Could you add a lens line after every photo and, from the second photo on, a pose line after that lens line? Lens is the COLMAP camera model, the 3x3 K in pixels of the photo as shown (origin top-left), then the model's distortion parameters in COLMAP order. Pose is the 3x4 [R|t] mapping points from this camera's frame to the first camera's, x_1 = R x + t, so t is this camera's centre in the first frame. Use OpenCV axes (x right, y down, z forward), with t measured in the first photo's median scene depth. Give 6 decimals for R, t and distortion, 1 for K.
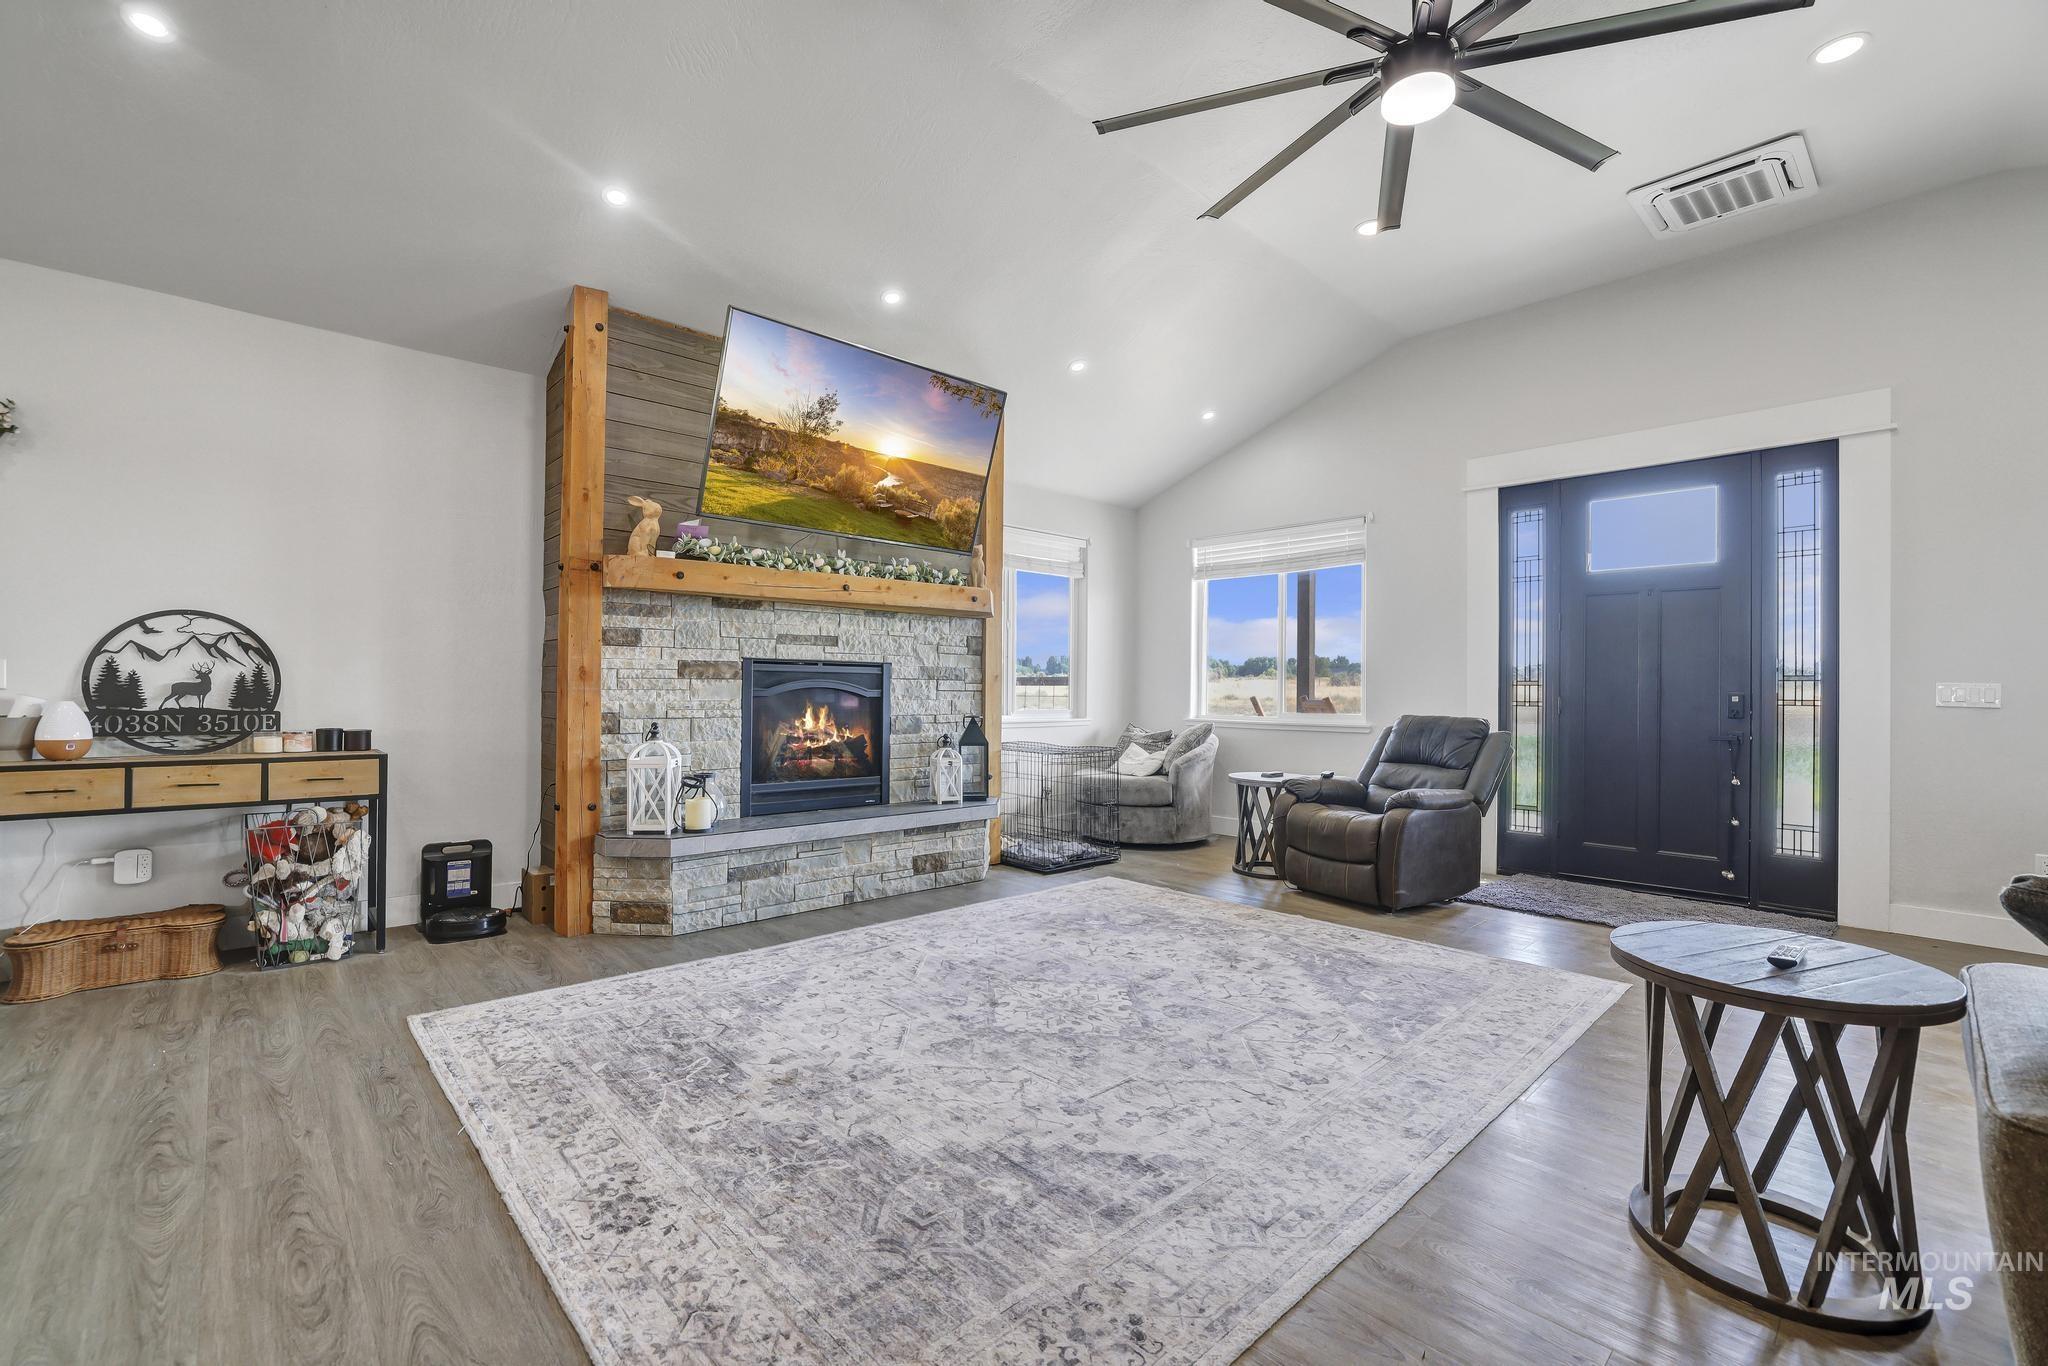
lens RADIAL K [[877.5, 0, 1038.5], [0, 877.5, 678.3], [0, 0, 1]] dist [-0.040020, 0.012134]
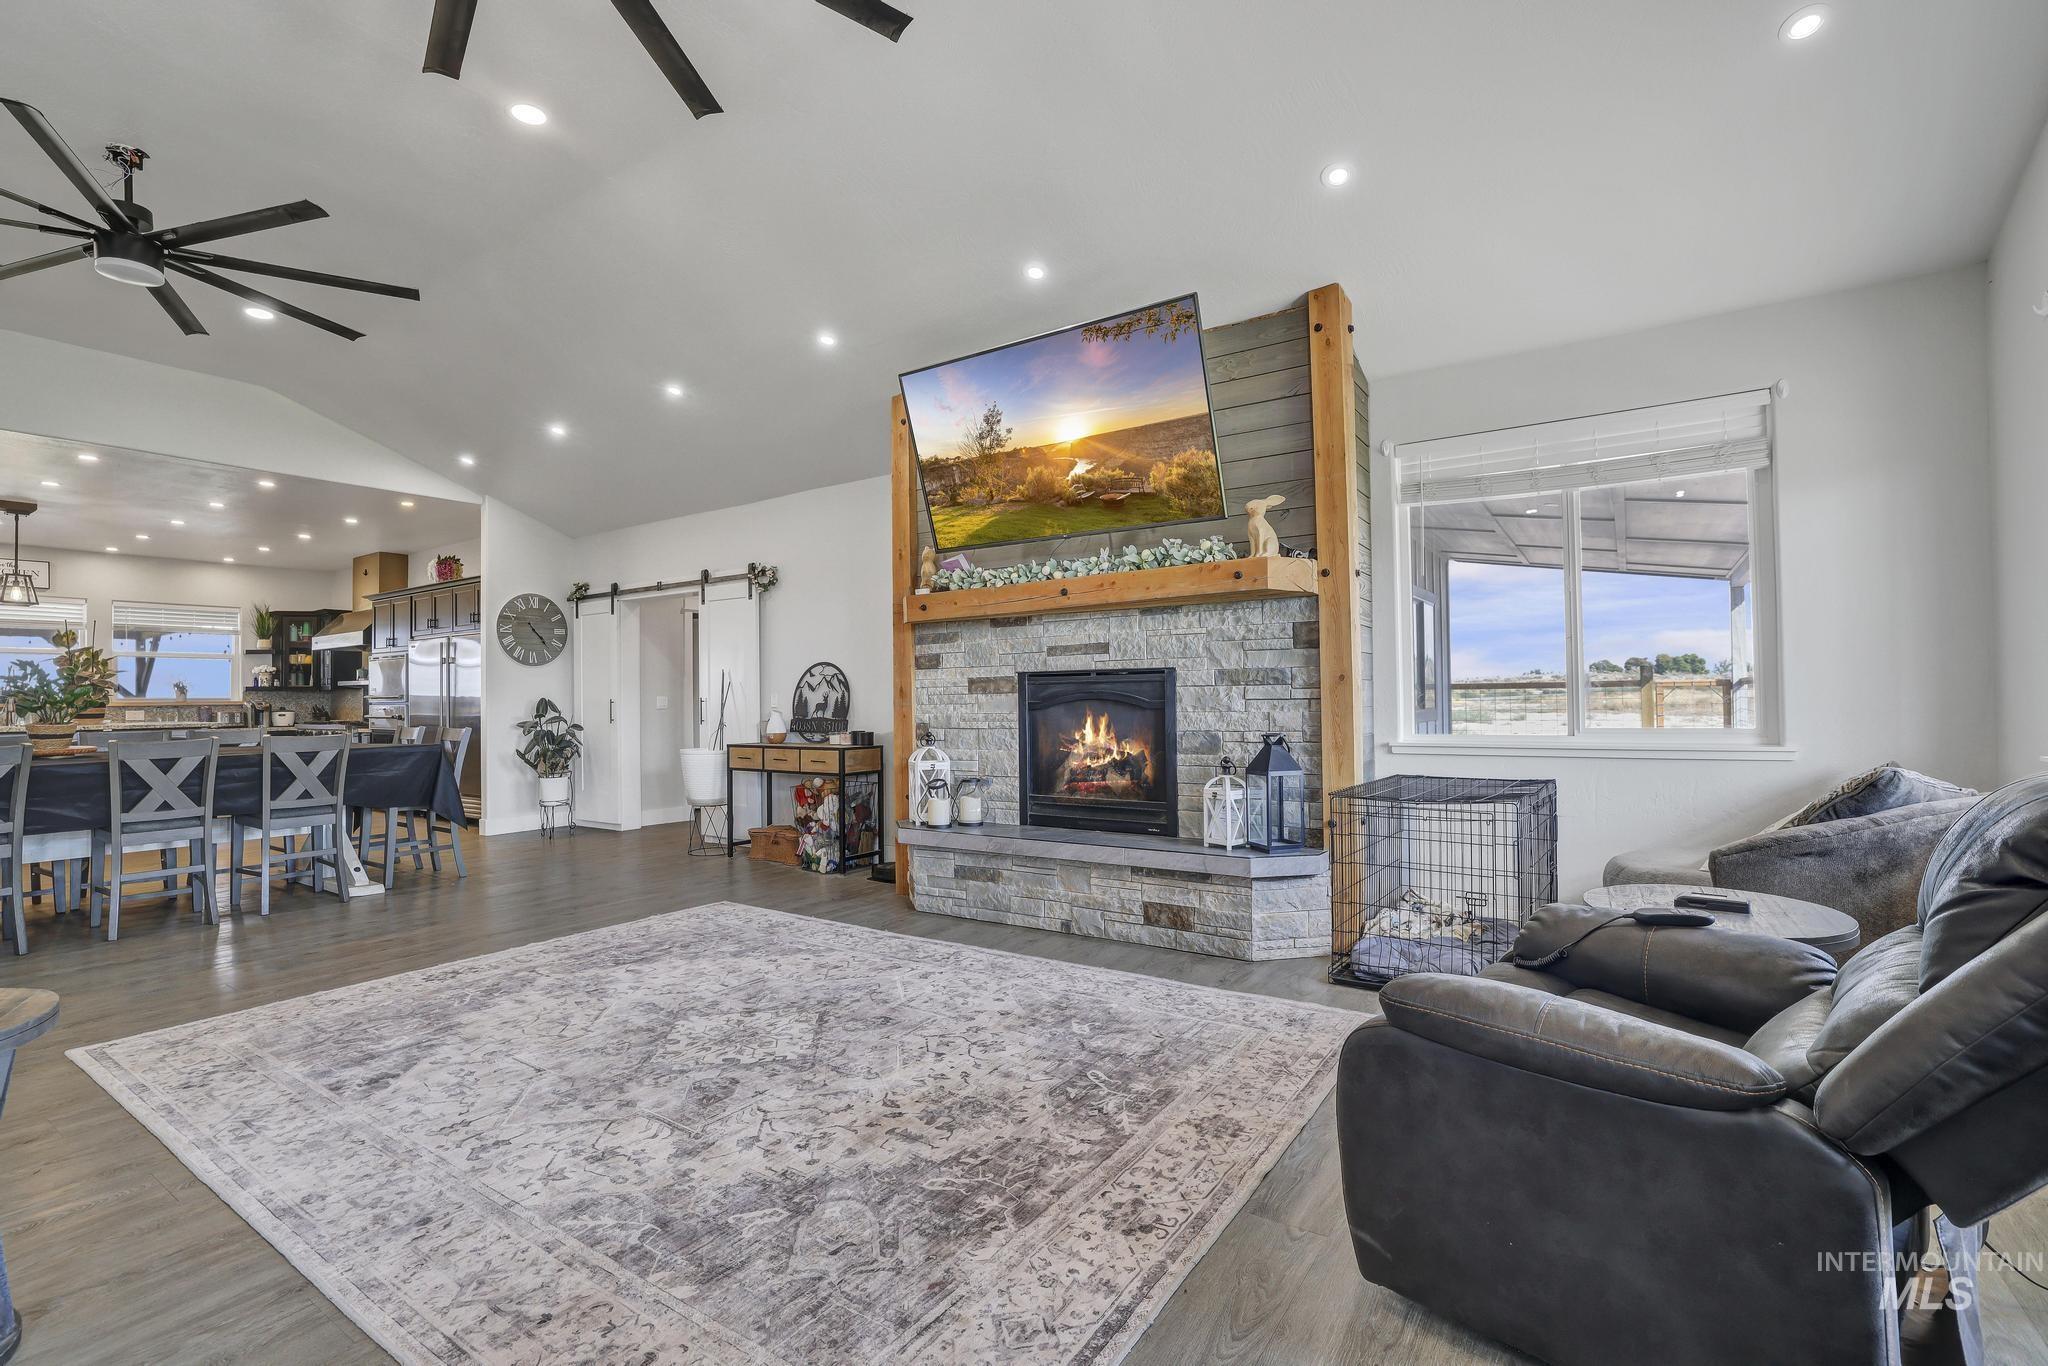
lens RADIAL K [[948.7, 0, 1021.0], [0, 948.7, 660.0], [0, 0, 1]] dist [-0.021555, 0.003114]
pose [[0.194303, -0.053383, -0.979488, 0.827303], [0.027386, 0.998424, -0.048982, 0.018742], [0.980559, -0.017307, 0.195459, 0.818751]]
